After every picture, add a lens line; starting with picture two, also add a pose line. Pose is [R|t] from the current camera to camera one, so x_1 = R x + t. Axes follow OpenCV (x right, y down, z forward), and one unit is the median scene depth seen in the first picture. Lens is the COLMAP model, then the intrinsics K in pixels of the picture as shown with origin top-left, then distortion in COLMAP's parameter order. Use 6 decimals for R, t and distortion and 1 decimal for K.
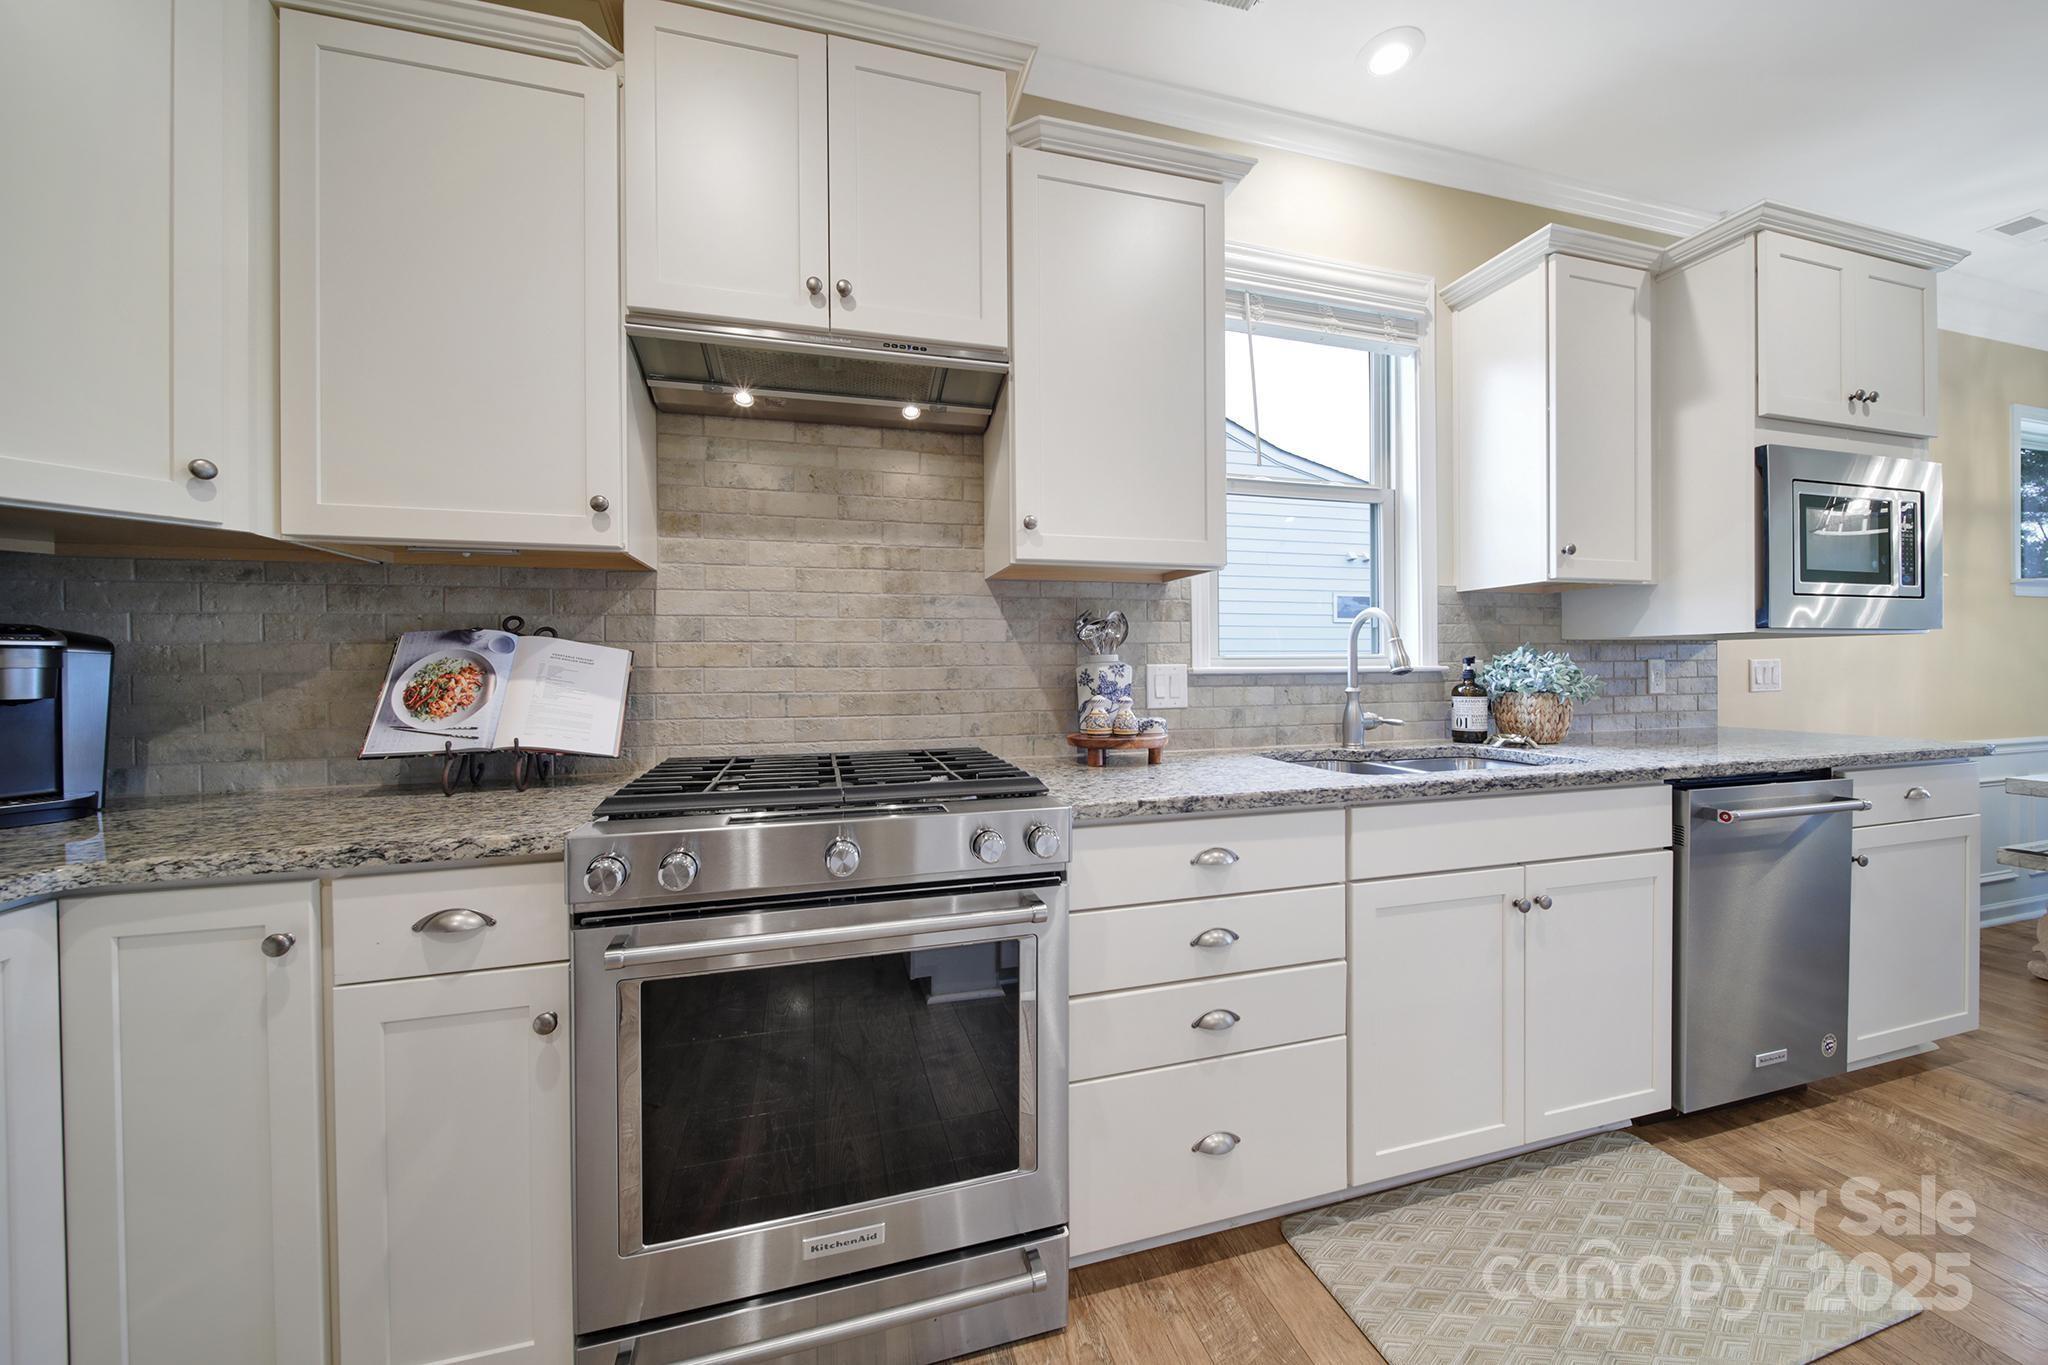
lens RADIAL K [[716.7, 0, 1022.3], [0, 716.7, 670.3], [0, 0, 1]] dist [0.000054, -0.002095]
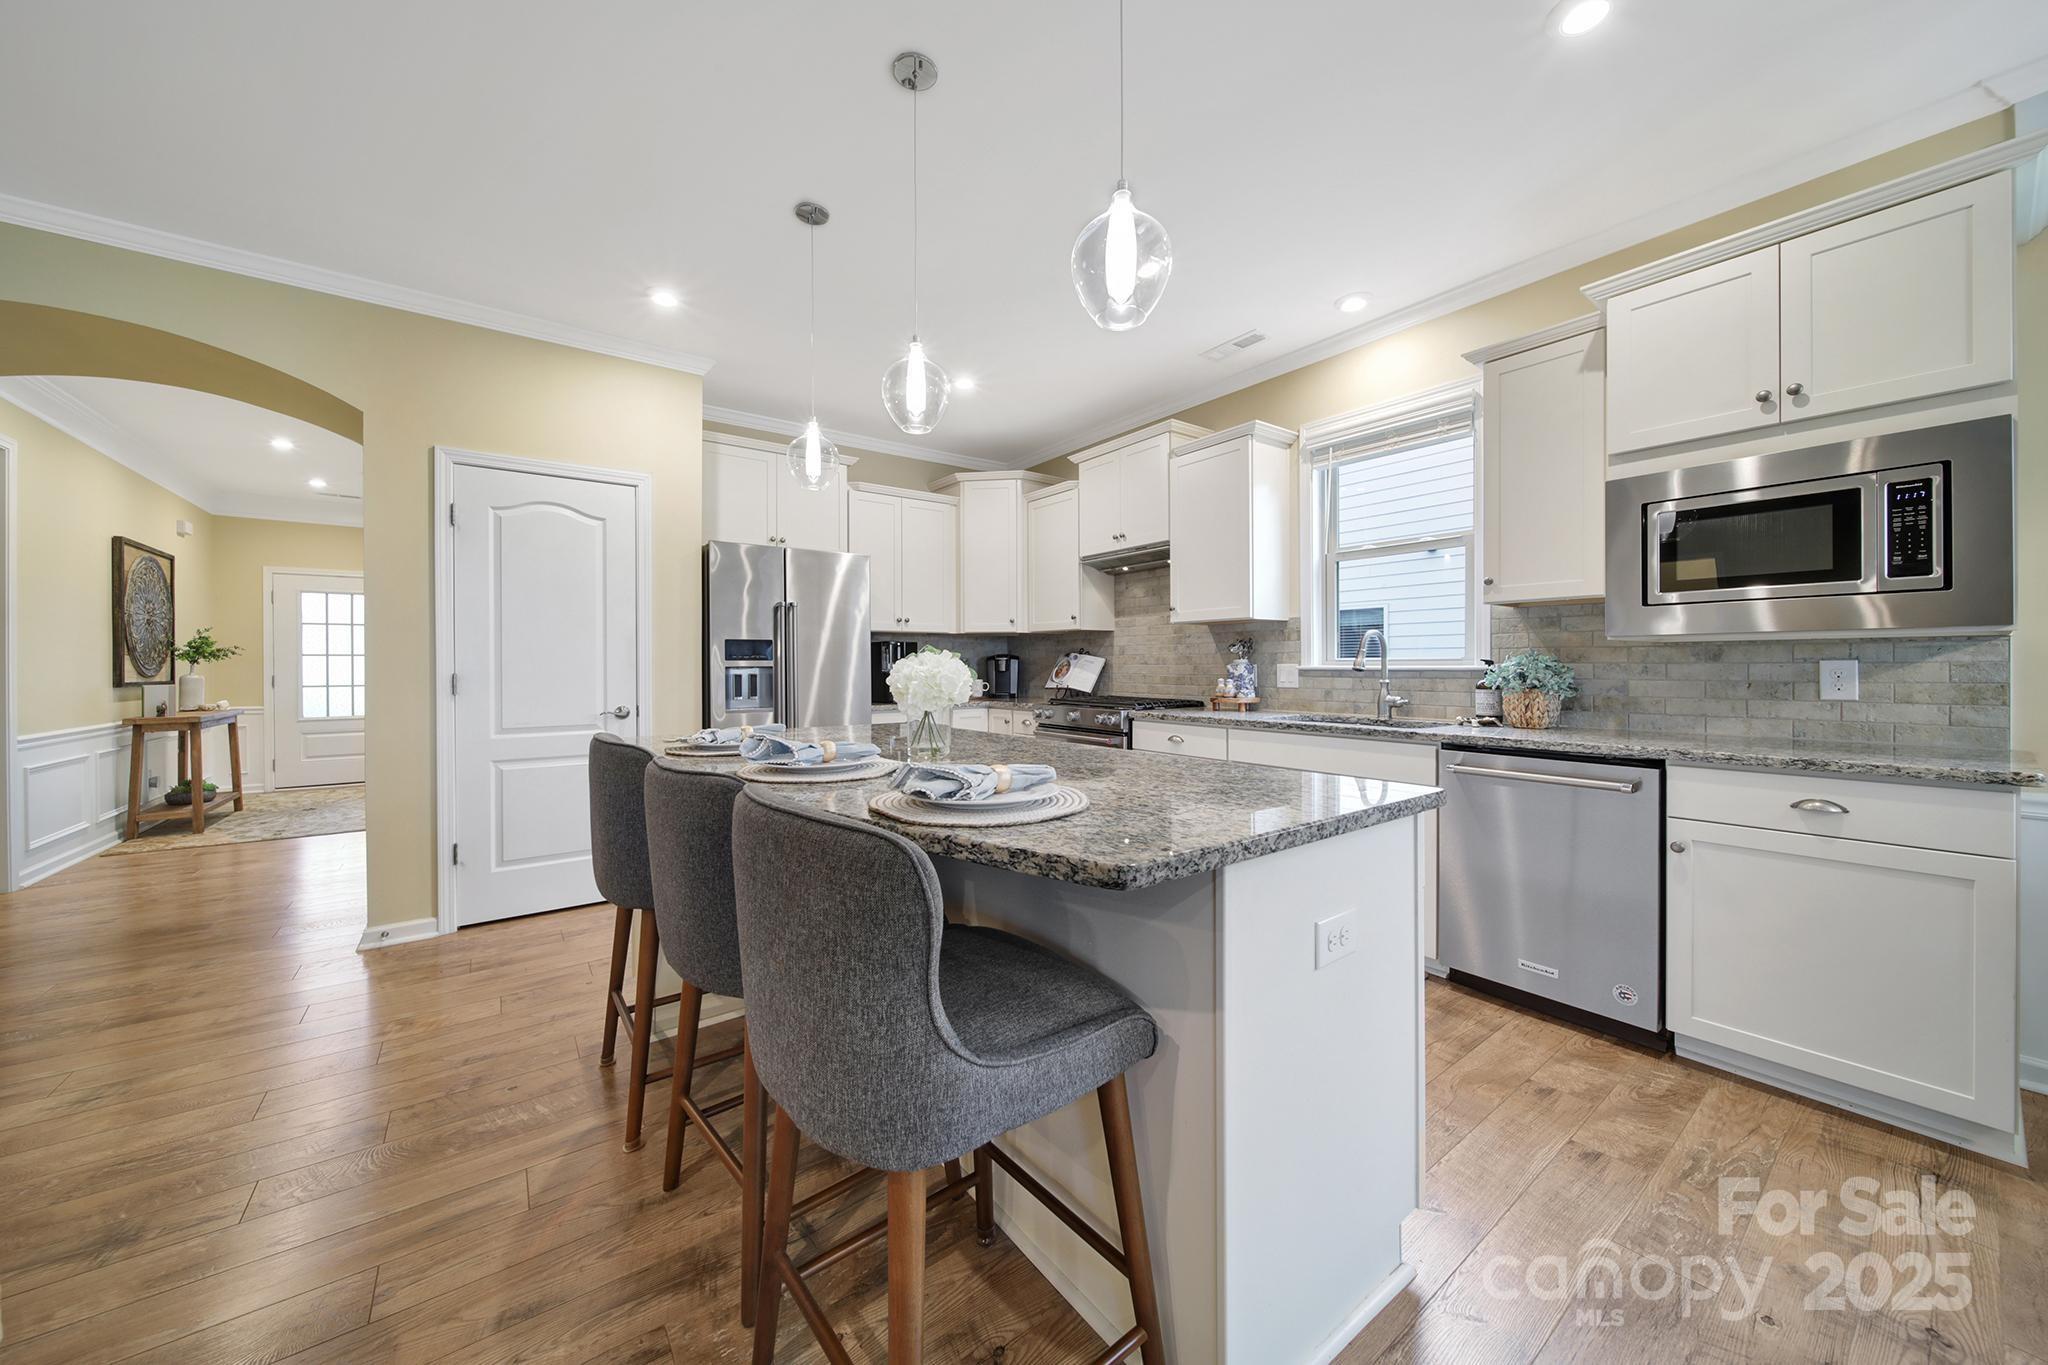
lens RADIAL K [[716.7, 0, 1022.3], [0, 716.7, 670.3], [0, 0, 1]] dist [0.000054, -0.002095]
pose [[0.357415, 0.013668, -0.933846, 1.972039], [-0.004830, 0.999907, 0.012786, -0.015072], [0.933933, -0.000059, 0.357448, -0.356742]]
